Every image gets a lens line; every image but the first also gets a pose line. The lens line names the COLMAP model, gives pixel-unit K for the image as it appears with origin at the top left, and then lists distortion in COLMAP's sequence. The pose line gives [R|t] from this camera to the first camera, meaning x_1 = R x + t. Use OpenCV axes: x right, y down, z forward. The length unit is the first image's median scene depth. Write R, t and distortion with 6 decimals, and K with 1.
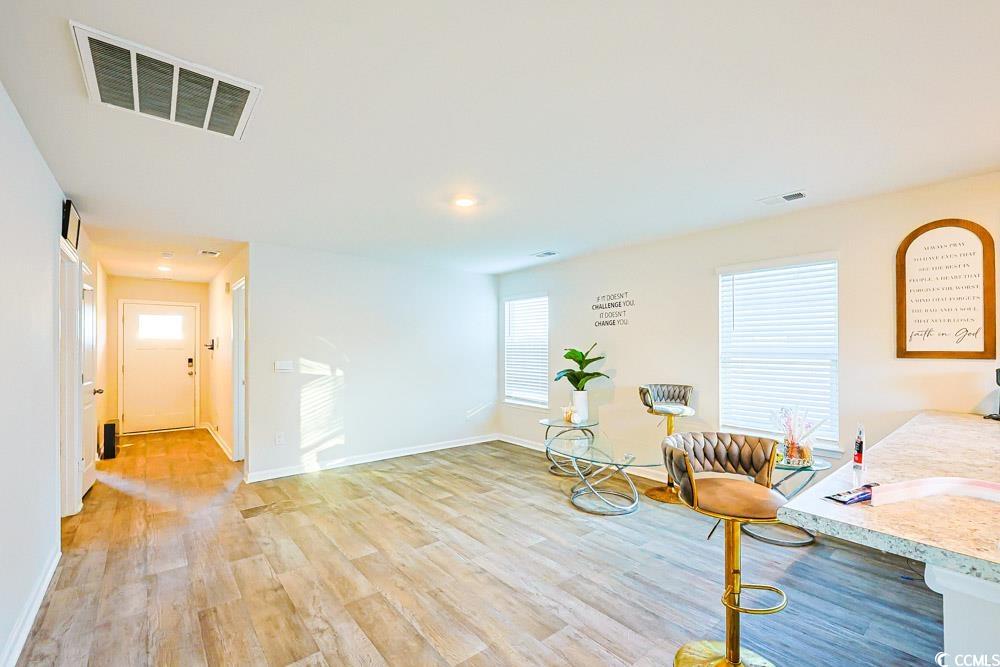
lens RADIAL K [[433.2, 0, 502.0], [0, 433.2, 345.5], [0, 0, 1]] dist [0.001054, 0.000034]
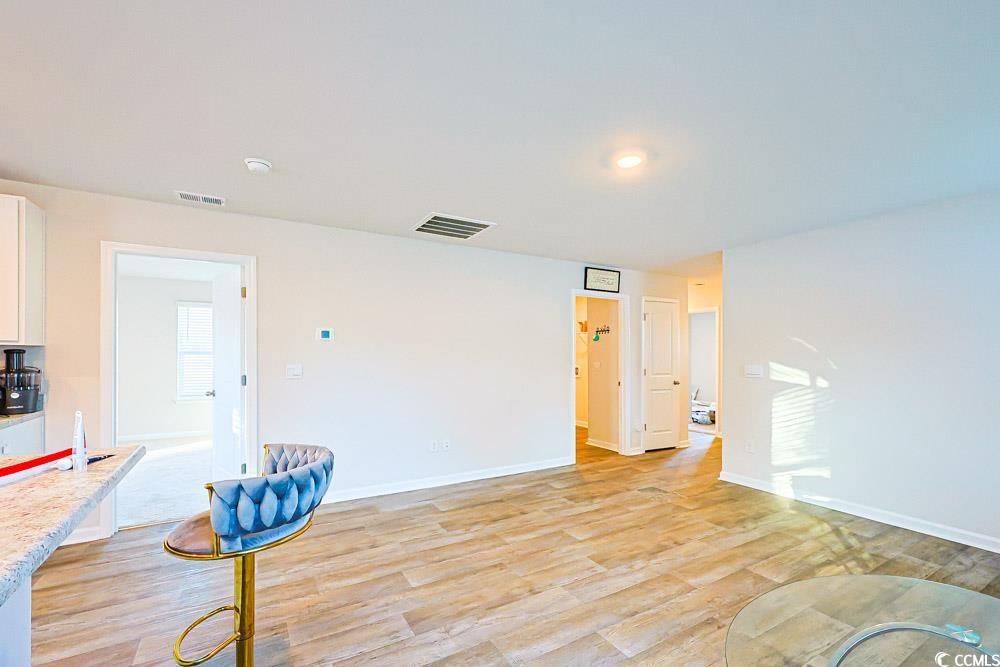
lens RADIAL K [[407.6, 0, 499.1], [0, 407.6, 357.3], [0, 0, 1]] dist [-0.001029, -0.000177]
pose [[-0.143246, 0.002820, -0.989683, 0.472729], [0.003189, 0.999992, 0.002388, 0.015882], [0.989682, -0.002814, -0.143254, 0.615217]]
